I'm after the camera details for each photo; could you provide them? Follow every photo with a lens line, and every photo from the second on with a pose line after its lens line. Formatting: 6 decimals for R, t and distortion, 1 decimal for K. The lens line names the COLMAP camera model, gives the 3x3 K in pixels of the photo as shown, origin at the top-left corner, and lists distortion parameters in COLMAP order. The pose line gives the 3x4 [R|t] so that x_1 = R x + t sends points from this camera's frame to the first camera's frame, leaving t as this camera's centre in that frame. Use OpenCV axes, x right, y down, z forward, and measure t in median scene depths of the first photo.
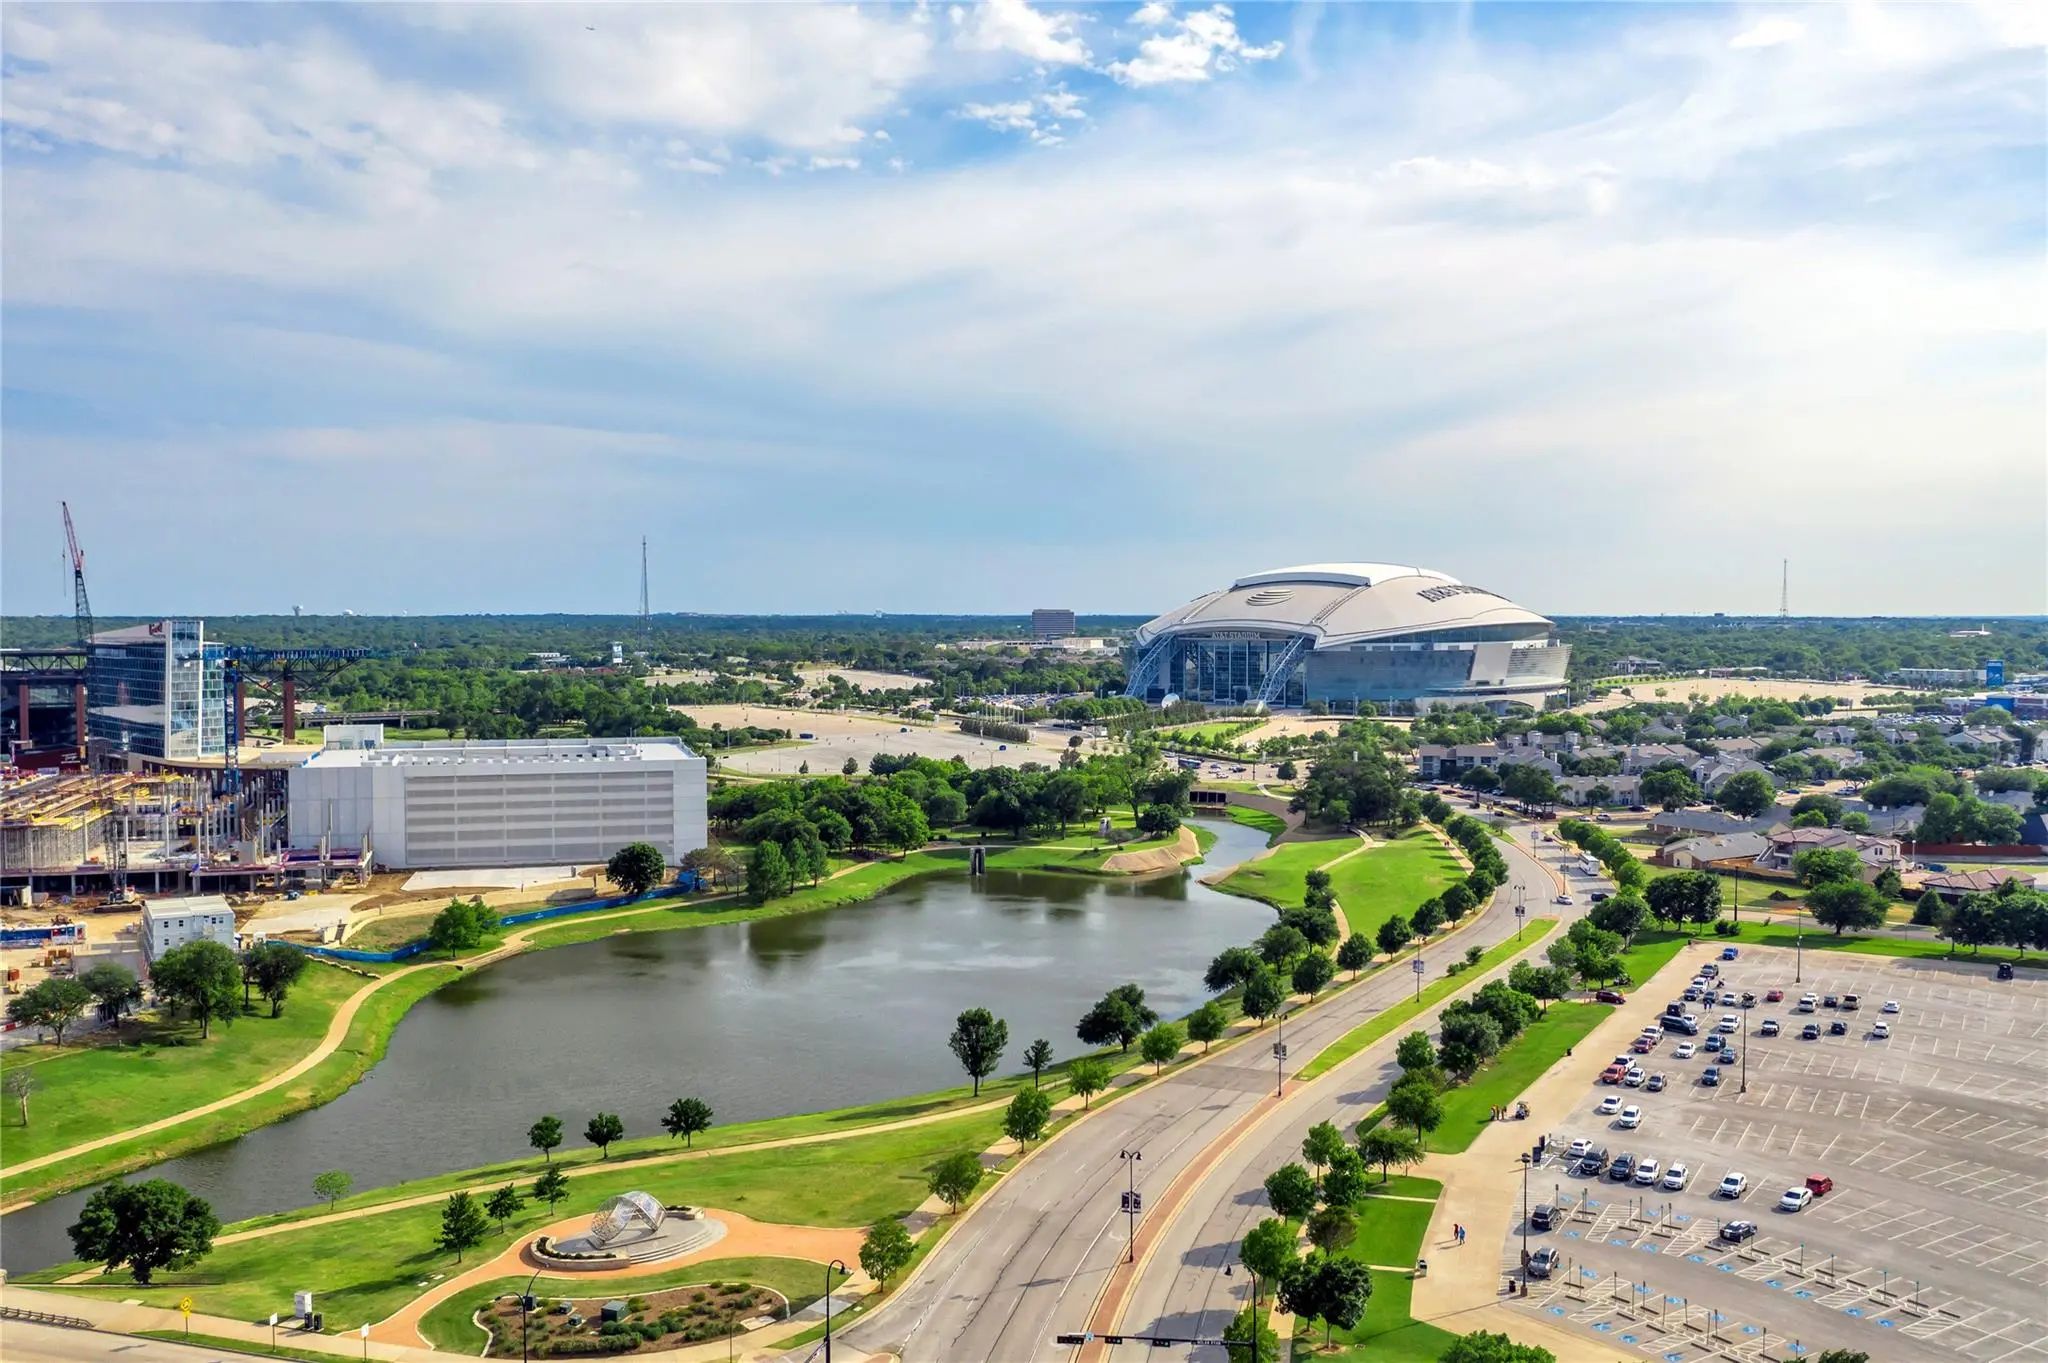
lens RADIAL K [[1664.2, 0, 1025.5], [0, 1664.2, 676.8], [0, 0, 1]] dist [-0.011640, -0.017260]
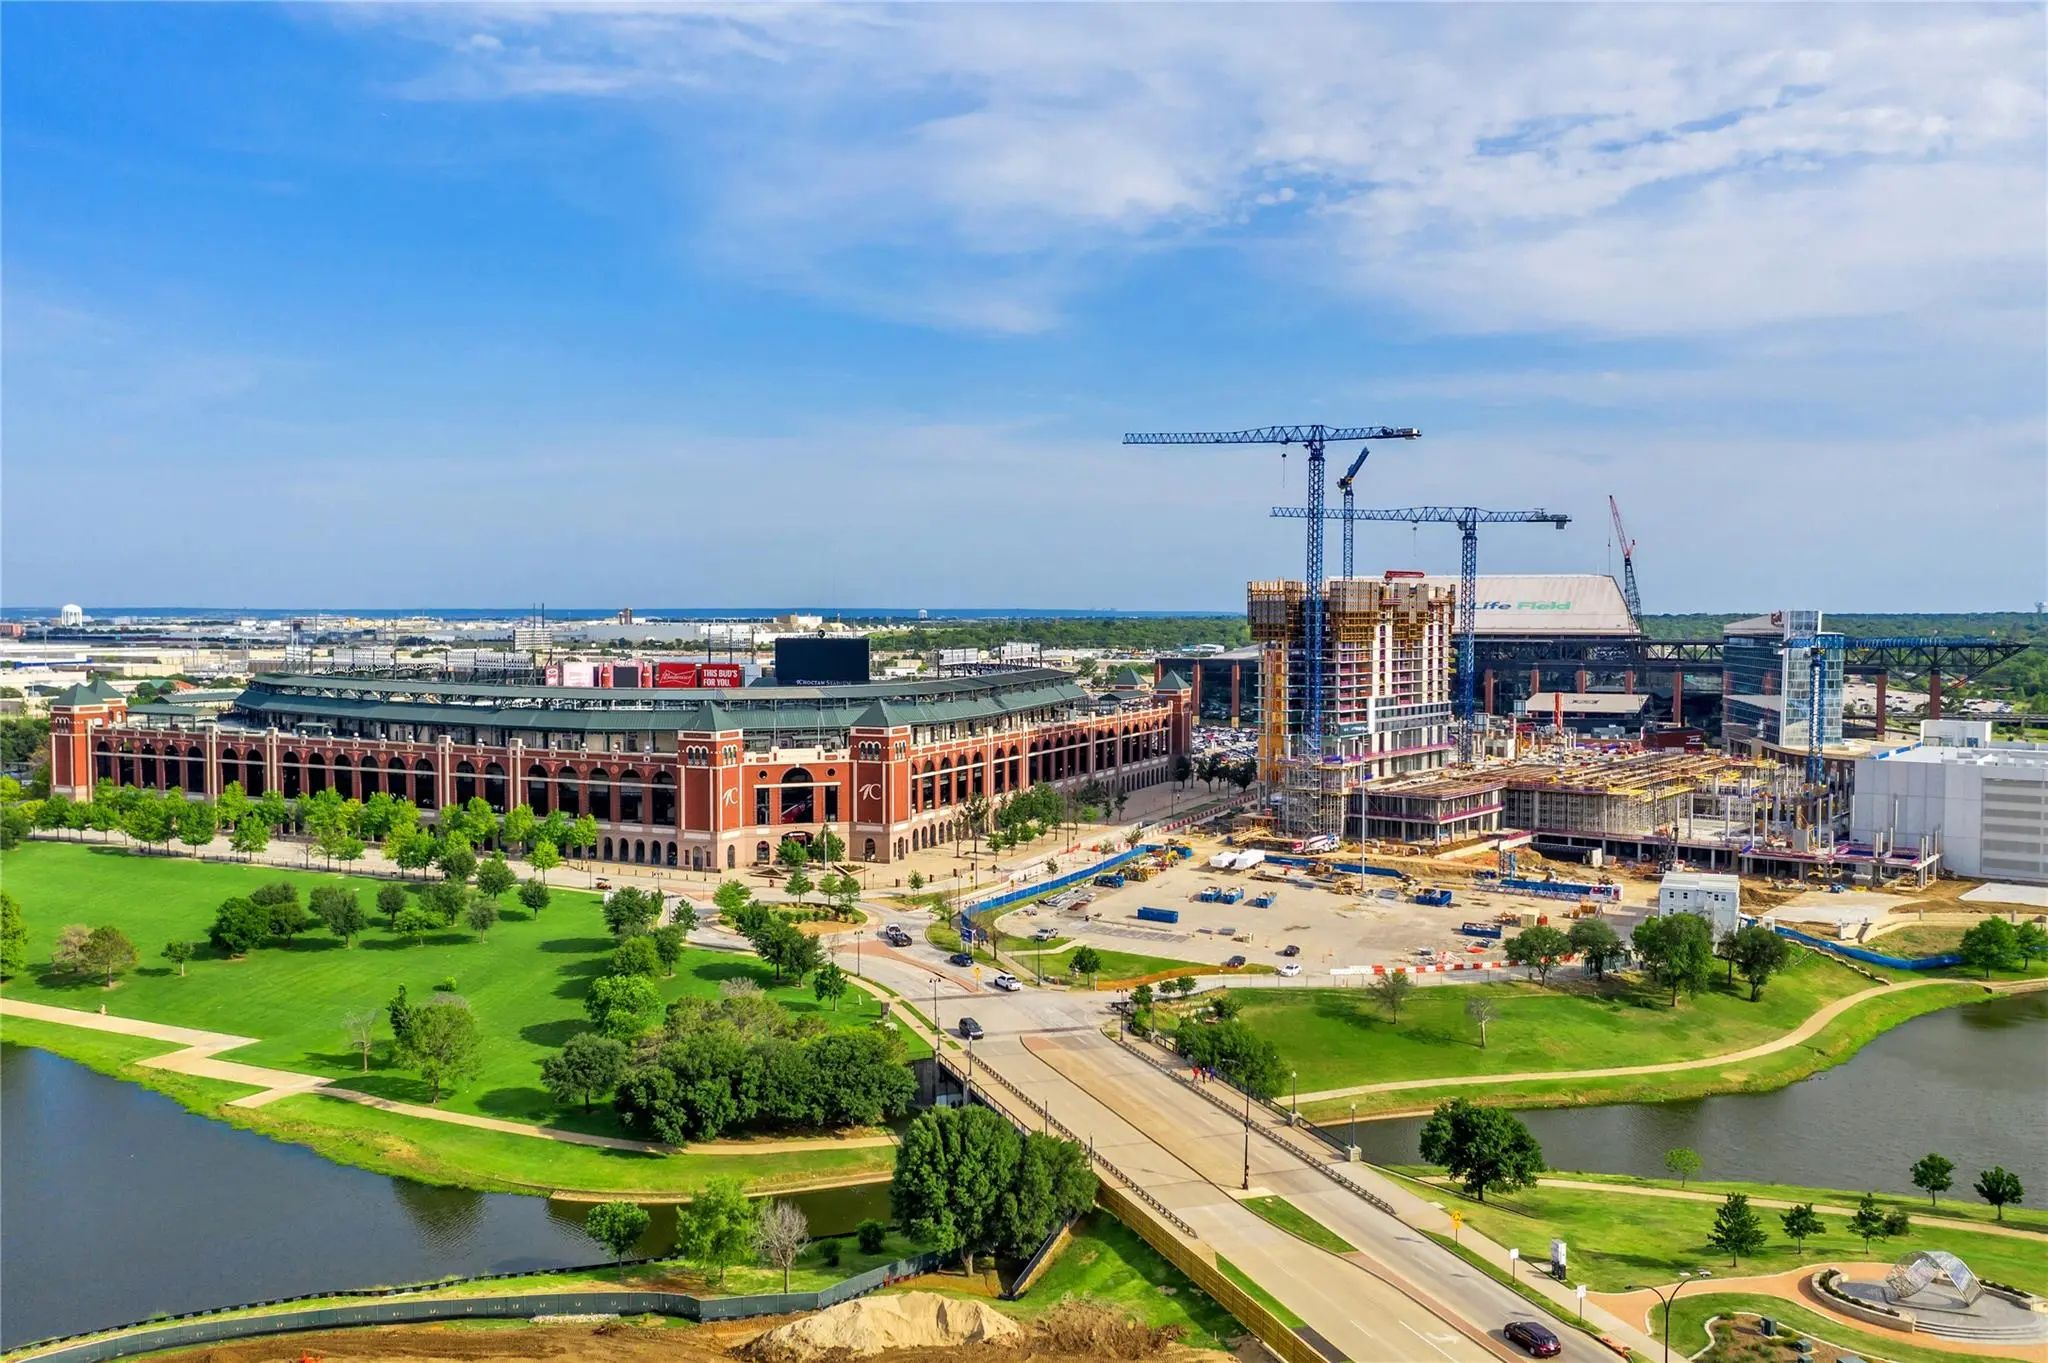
lens RADIAL K [[1664.2, 0, 1025.7], [0, 1664.2, 683.7], [0, 0, 1]] dist [-0.011640, -0.017260]
pose [[0.561580, 0.031507, -0.826822, 0.107317], [-0.027502, 0.999433, 0.019405, 0.006922], [0.826965, 0.011841, 0.562129, 0.068608]]
